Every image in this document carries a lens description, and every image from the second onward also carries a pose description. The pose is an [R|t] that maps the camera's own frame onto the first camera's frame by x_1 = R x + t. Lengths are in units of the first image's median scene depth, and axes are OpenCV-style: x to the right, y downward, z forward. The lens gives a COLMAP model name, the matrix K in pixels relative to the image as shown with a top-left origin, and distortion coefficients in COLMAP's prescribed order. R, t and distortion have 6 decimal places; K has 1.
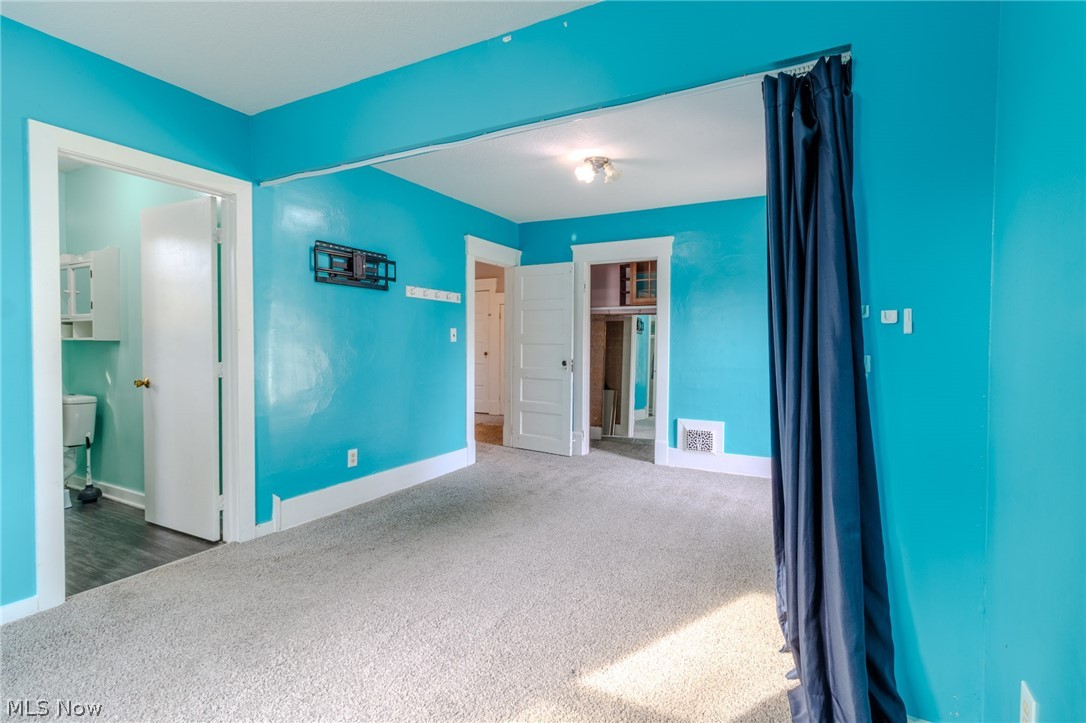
lens RADIAL K [[497.8, 0, 549.7], [0, 497.8, 356.2], [0, 0, 1]] dist [0.004864, 0.000647]
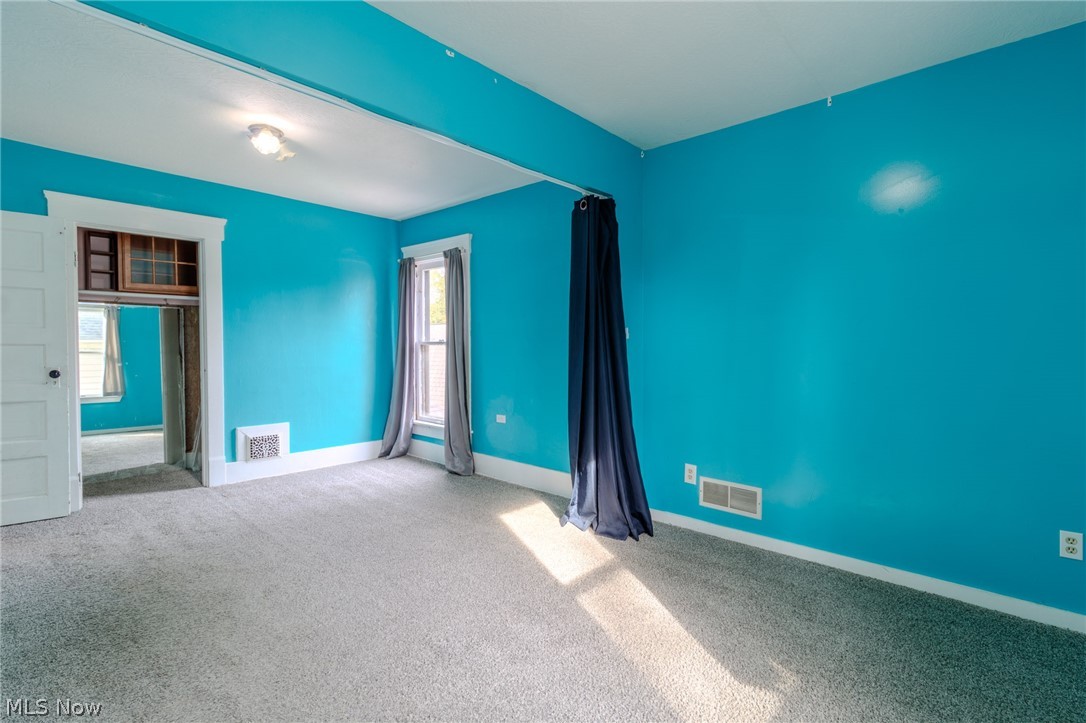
lens RADIAL K [[497.8, 0, 549.7], [0, 497.8, 356.2], [0, 0, 1]] dist [0.004864, 0.000647]
pose [[0.274701, -0.030310, 0.961052, -0.454060], [0.024704, 0.999396, 0.024459, -0.010162], [-0.961212, 0.017023, 0.275284, 0.226313]]
